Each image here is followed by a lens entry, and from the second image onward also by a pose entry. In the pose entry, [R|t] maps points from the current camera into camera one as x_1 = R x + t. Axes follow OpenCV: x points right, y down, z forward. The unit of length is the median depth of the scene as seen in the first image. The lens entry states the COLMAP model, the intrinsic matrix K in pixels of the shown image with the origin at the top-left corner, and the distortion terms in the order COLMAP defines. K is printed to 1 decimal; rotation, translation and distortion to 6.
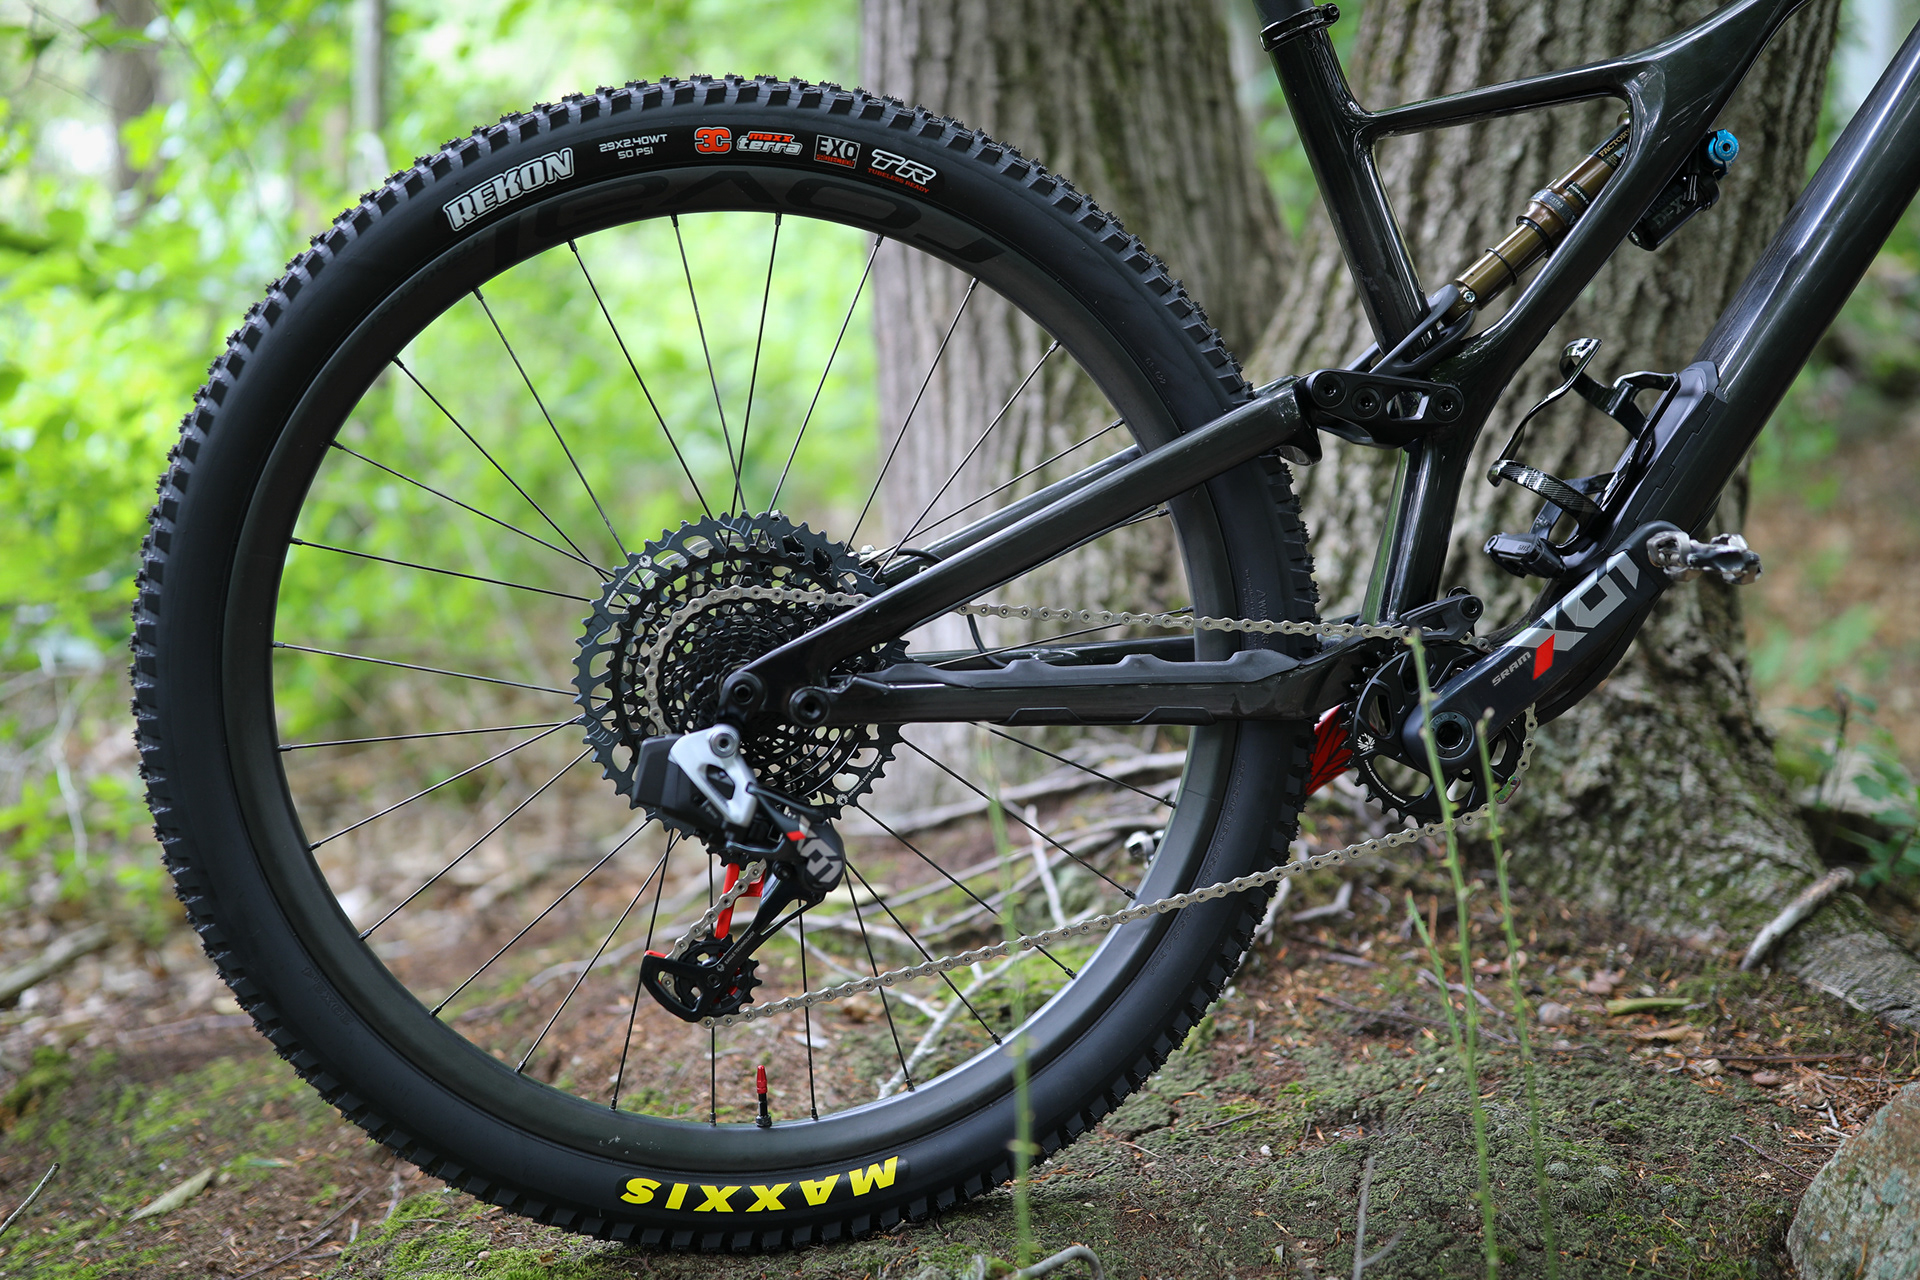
lens RADIAL K [[1843.2, 0, 958.6], [0, 1843.2, 633.9], [0, 0, 1]] dist [-0.015068, 0.000000]
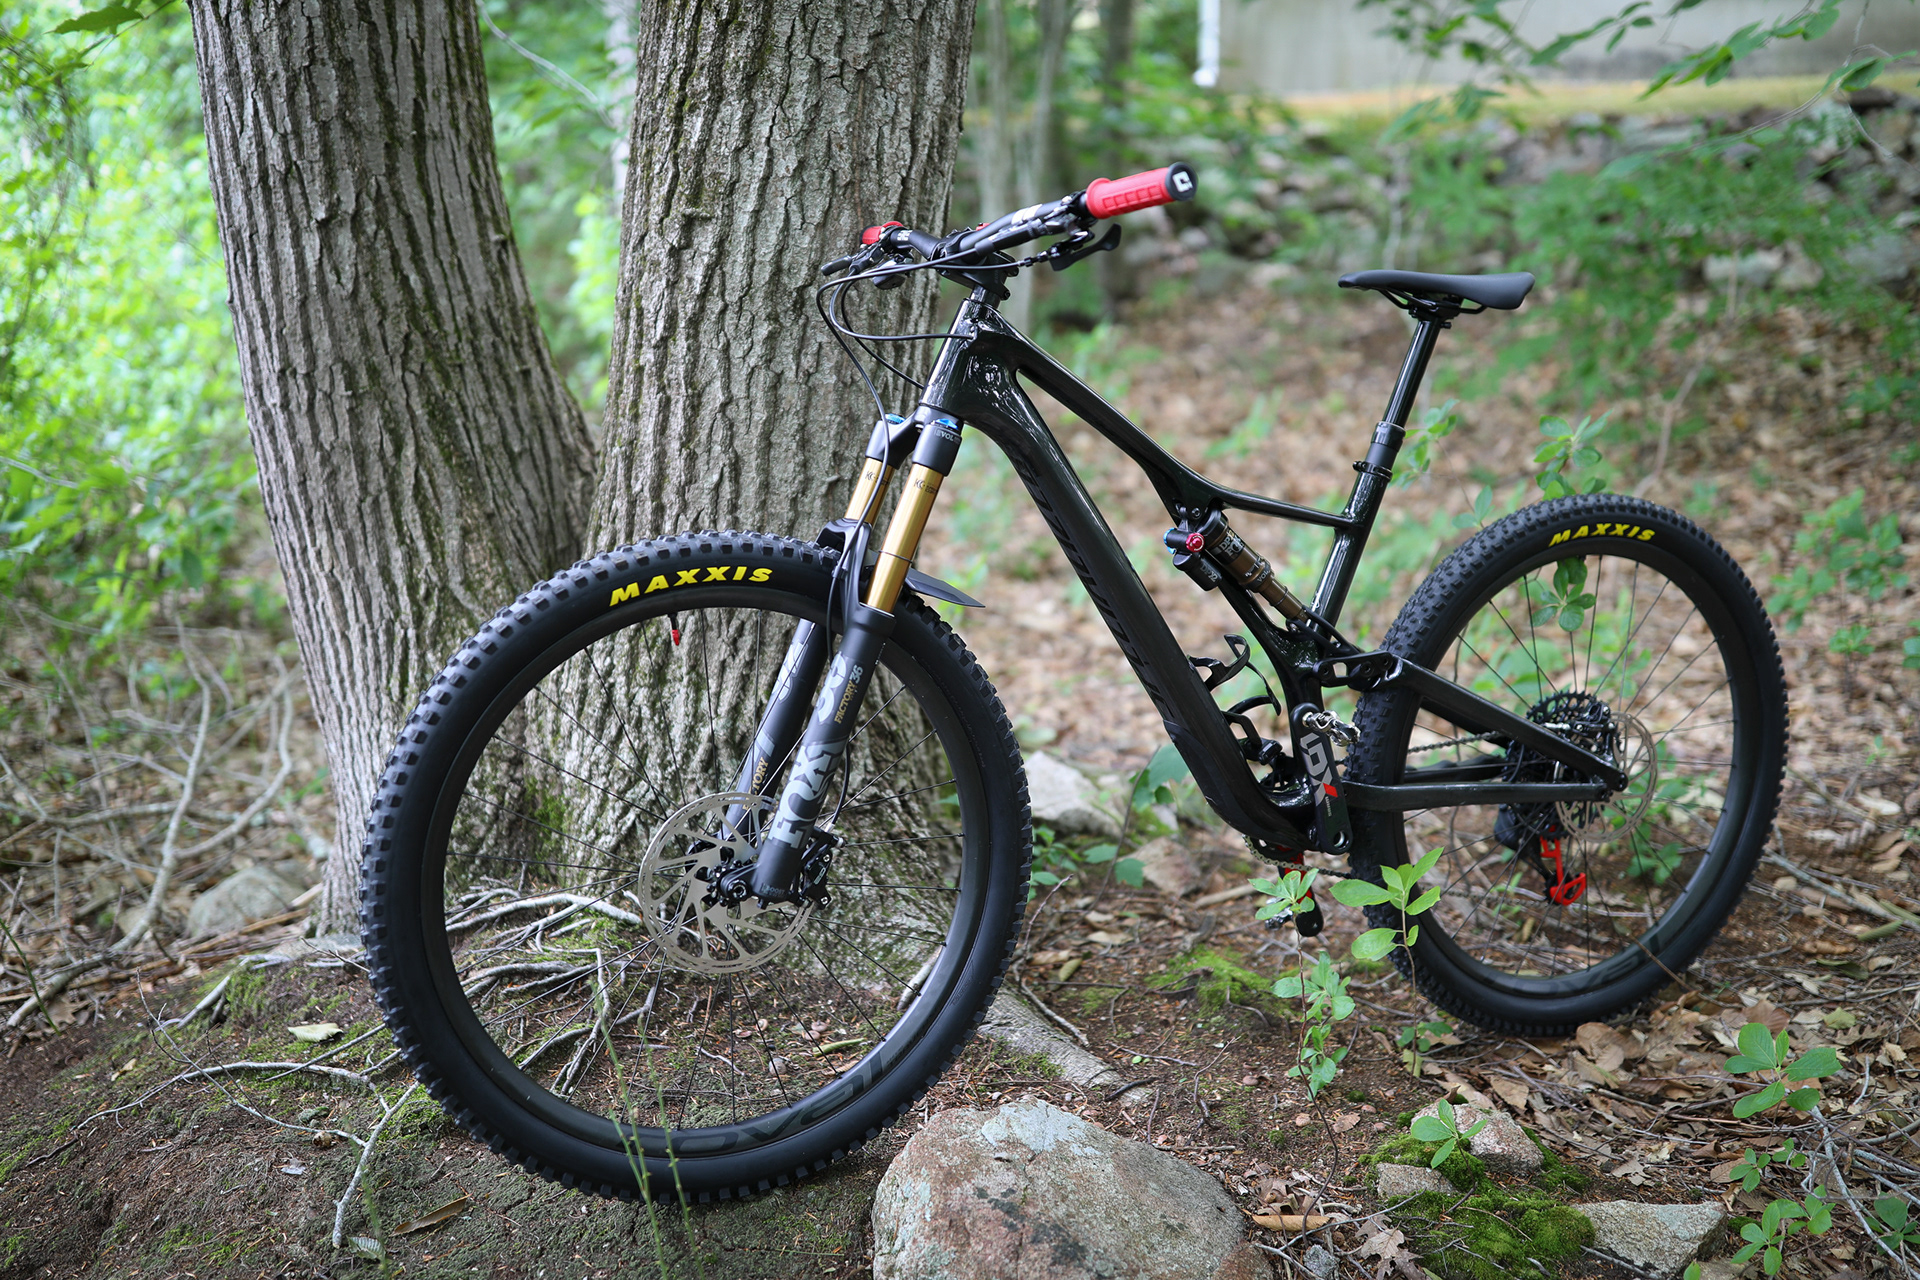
lens RADIAL K [[1843.2, 0, 971.0], [0, 1843.2, 628.5], [0, 0, 1]] dist [-0.015068, 0.000000]
pose [[0.958324, -0.125448, 0.256666, 0.147043], [0.095594, 0.987452, 0.125703, -0.427527], [-0.269214, -0.095928, 0.958291, -0.656406]]
